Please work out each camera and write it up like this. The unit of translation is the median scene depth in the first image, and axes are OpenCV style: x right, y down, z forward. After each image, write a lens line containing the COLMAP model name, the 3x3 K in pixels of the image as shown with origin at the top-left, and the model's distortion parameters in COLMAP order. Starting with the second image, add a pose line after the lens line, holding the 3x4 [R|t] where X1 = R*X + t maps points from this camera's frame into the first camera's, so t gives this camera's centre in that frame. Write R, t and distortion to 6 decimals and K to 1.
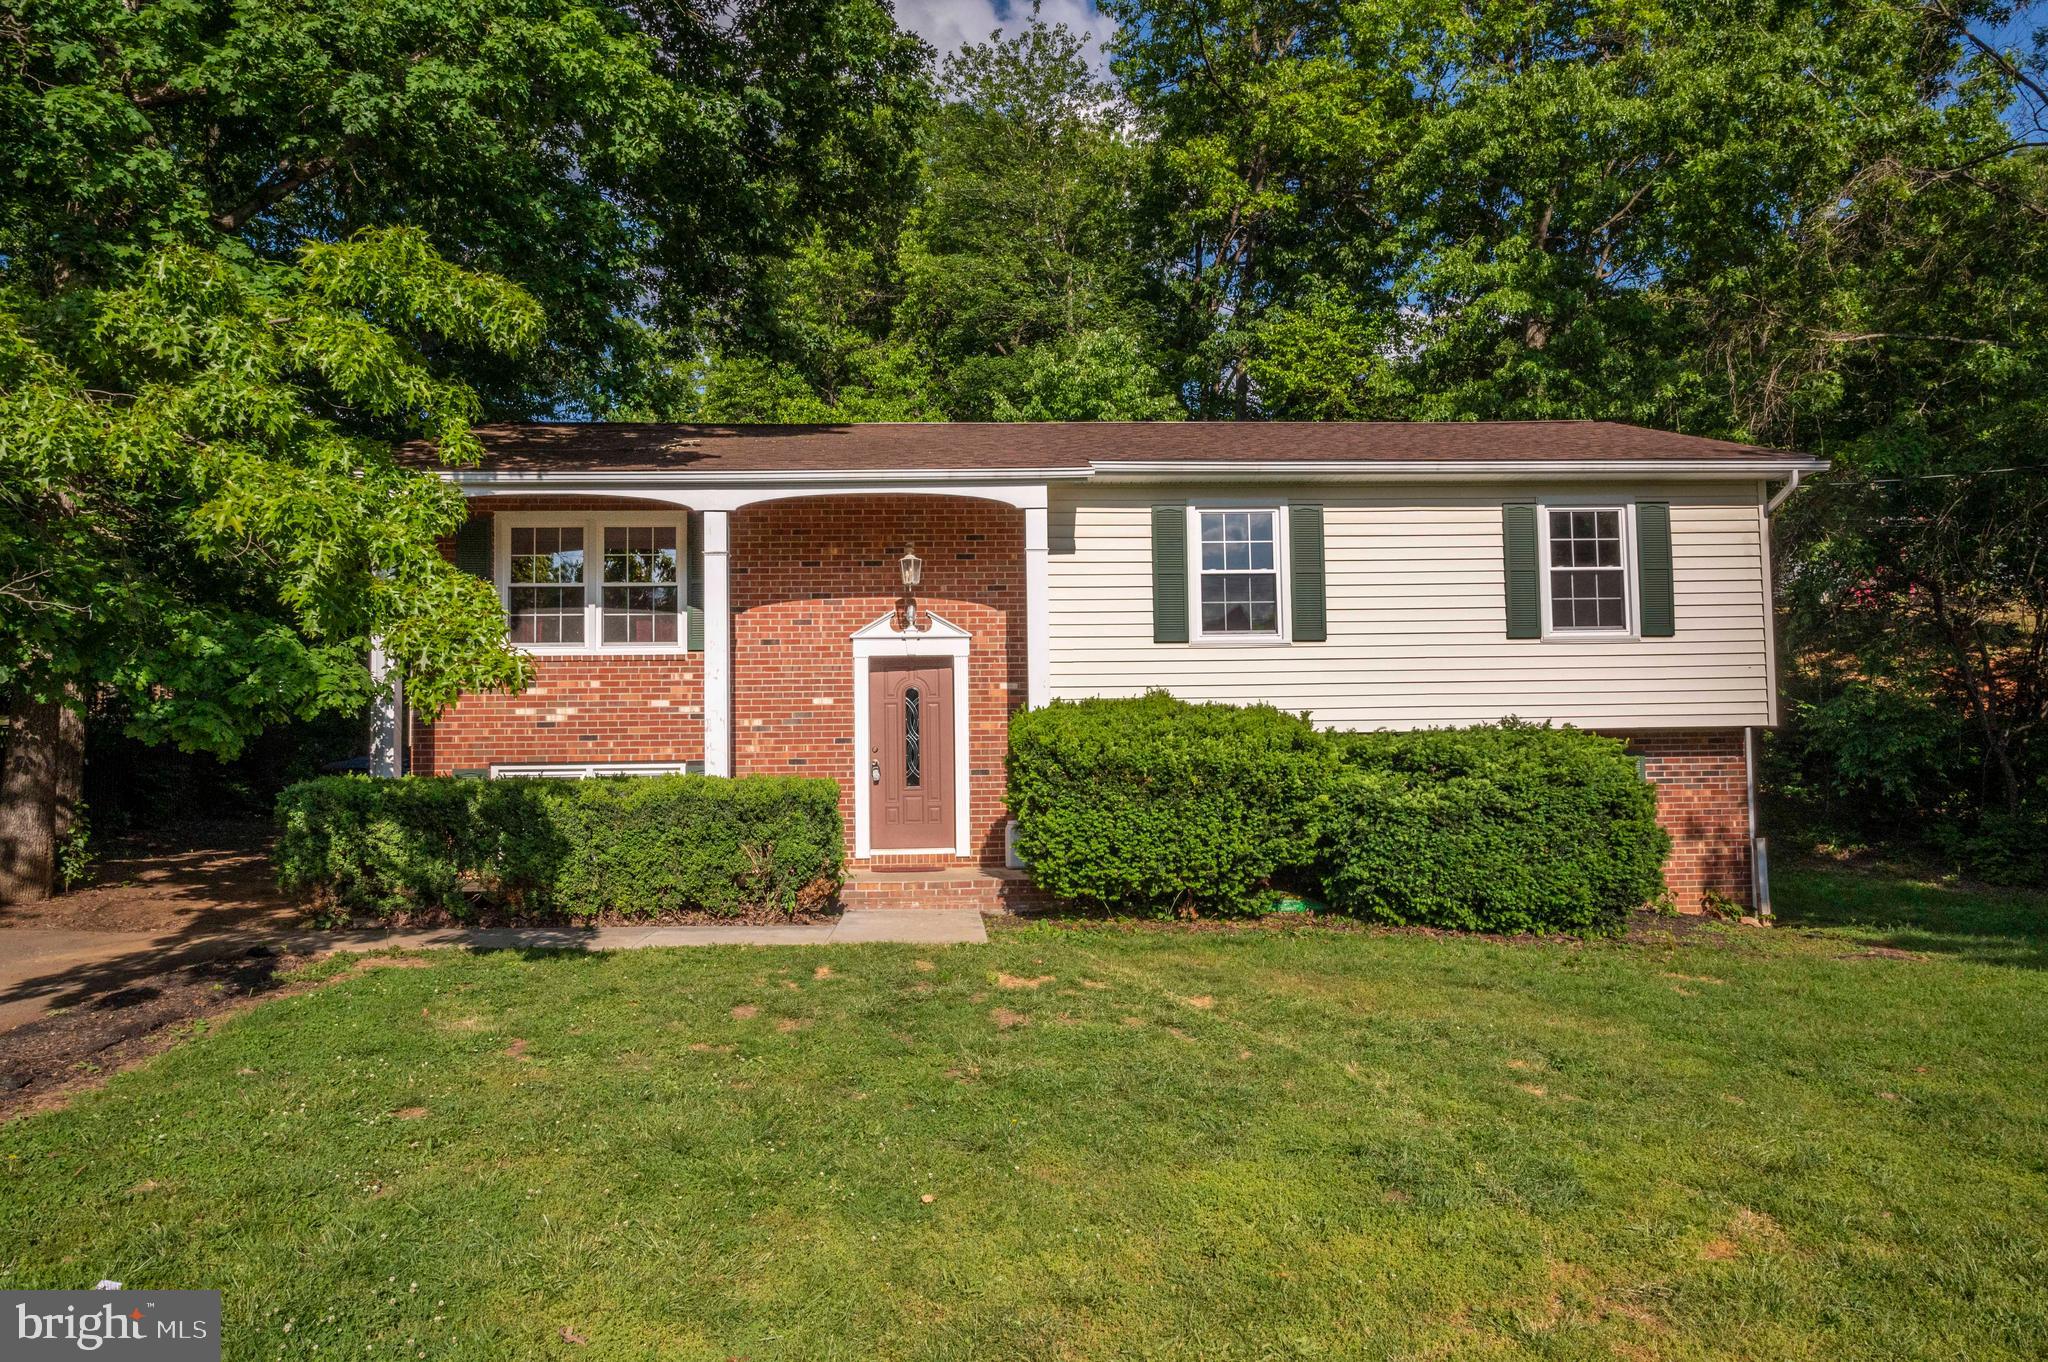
lens RADIAL K [[1425.7, 0, 1023.8], [0, 1425.7, 684.6], [0, 0, 1]] dist [-0.010372, 0.006818]
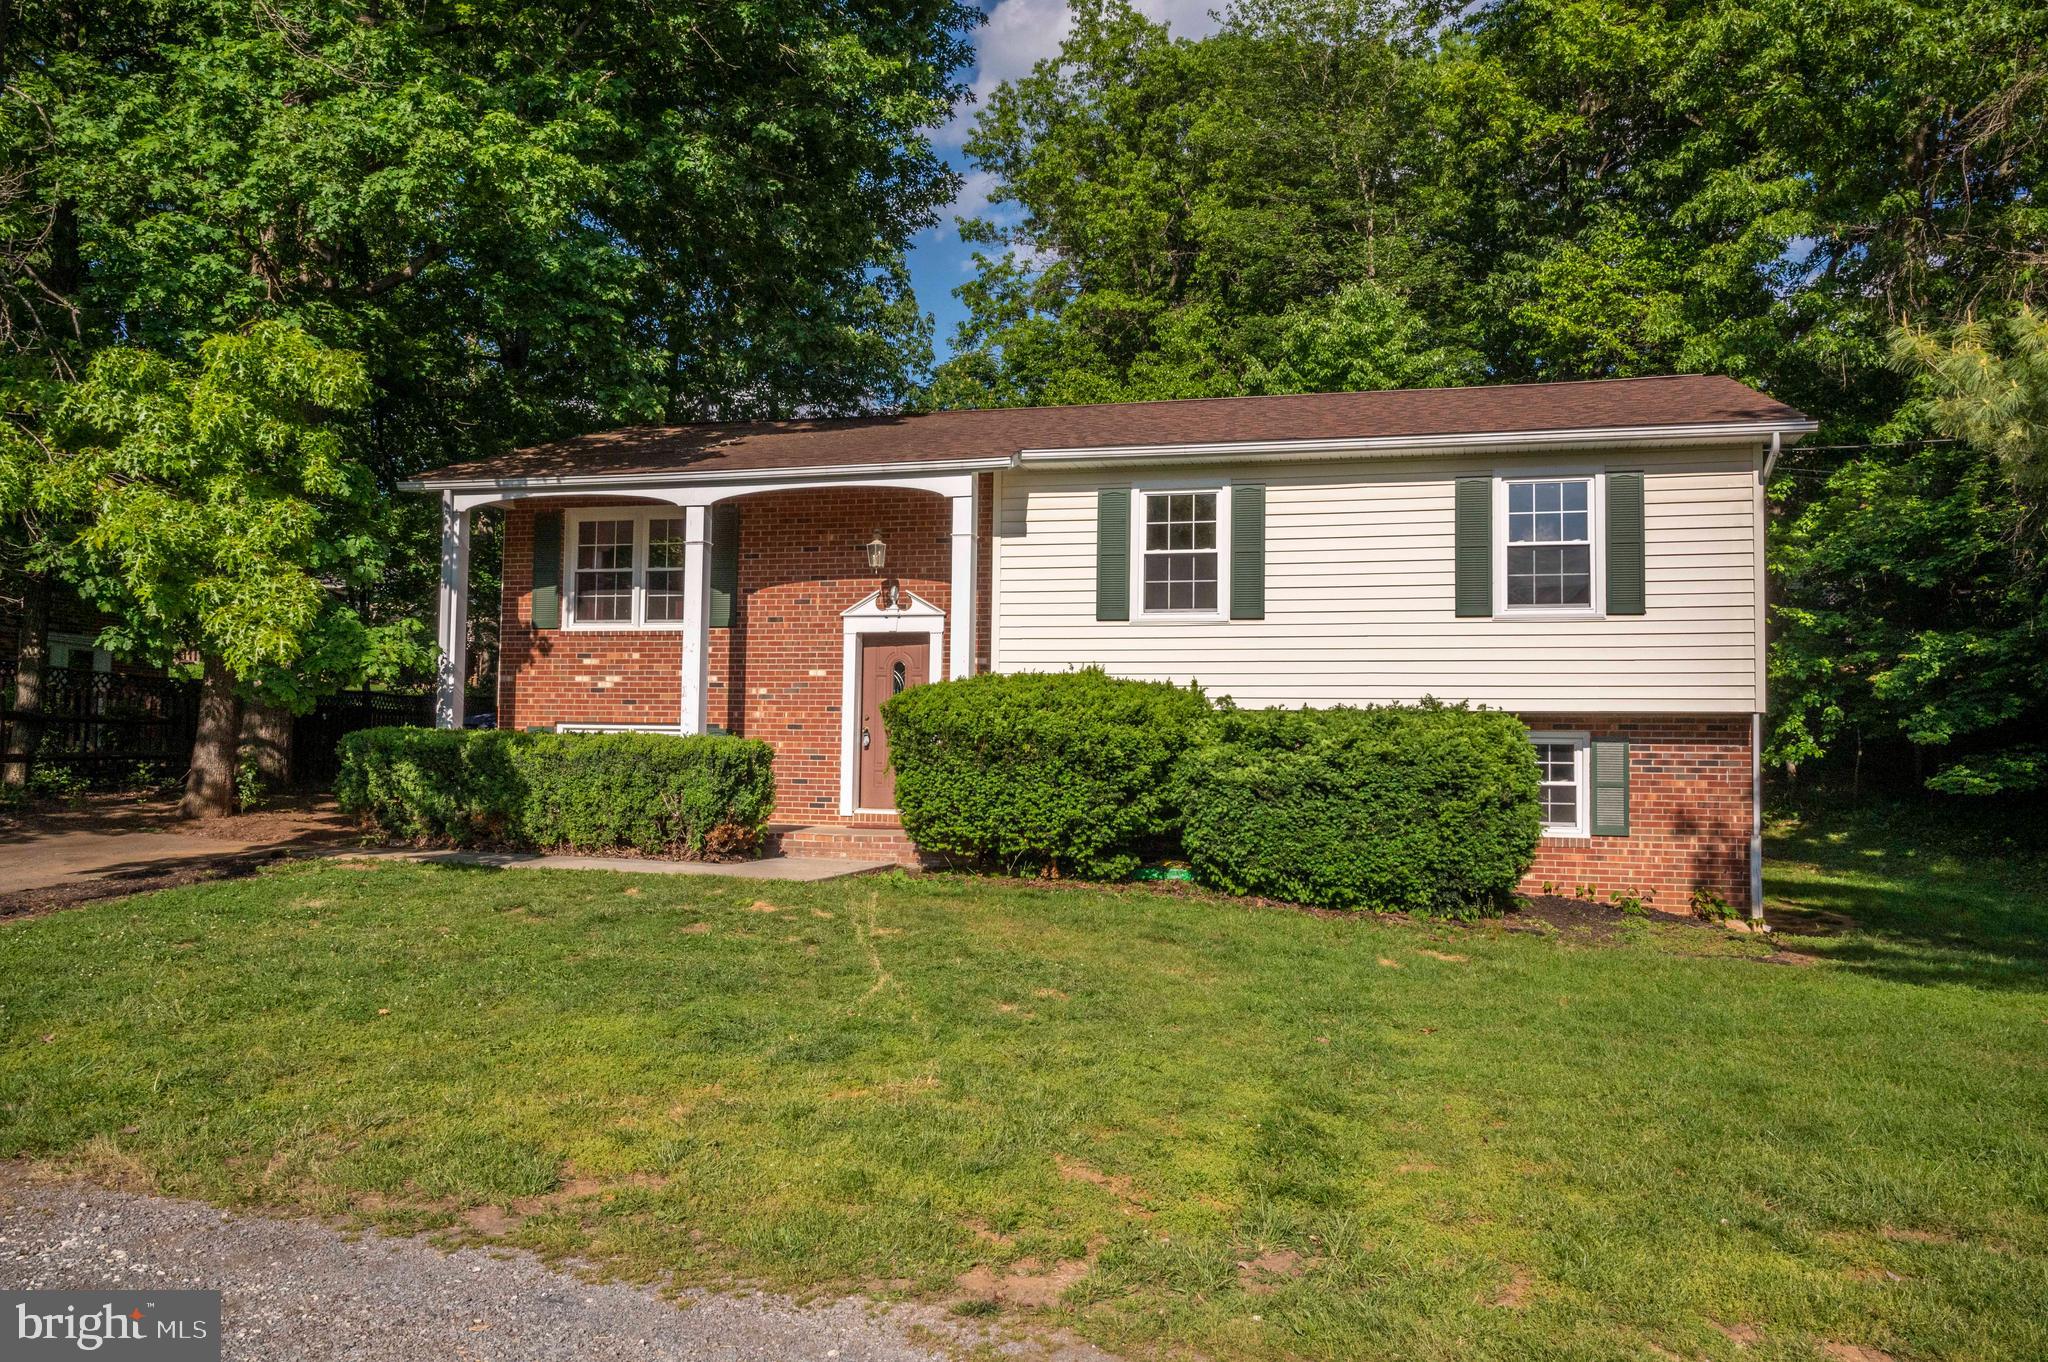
lens RADIAL K [[1584.1, 0, 1026.4], [0, 1584.1, 680.5], [0, 0, 1]] dist [-0.005637, -0.019034]
pose [[0.945984, 0.013523, -0.323931, 0.419665], [-0.009959, 0.999870, 0.012658, 0.000332], [0.324060, -0.008748, 0.945996, -0.116326]]
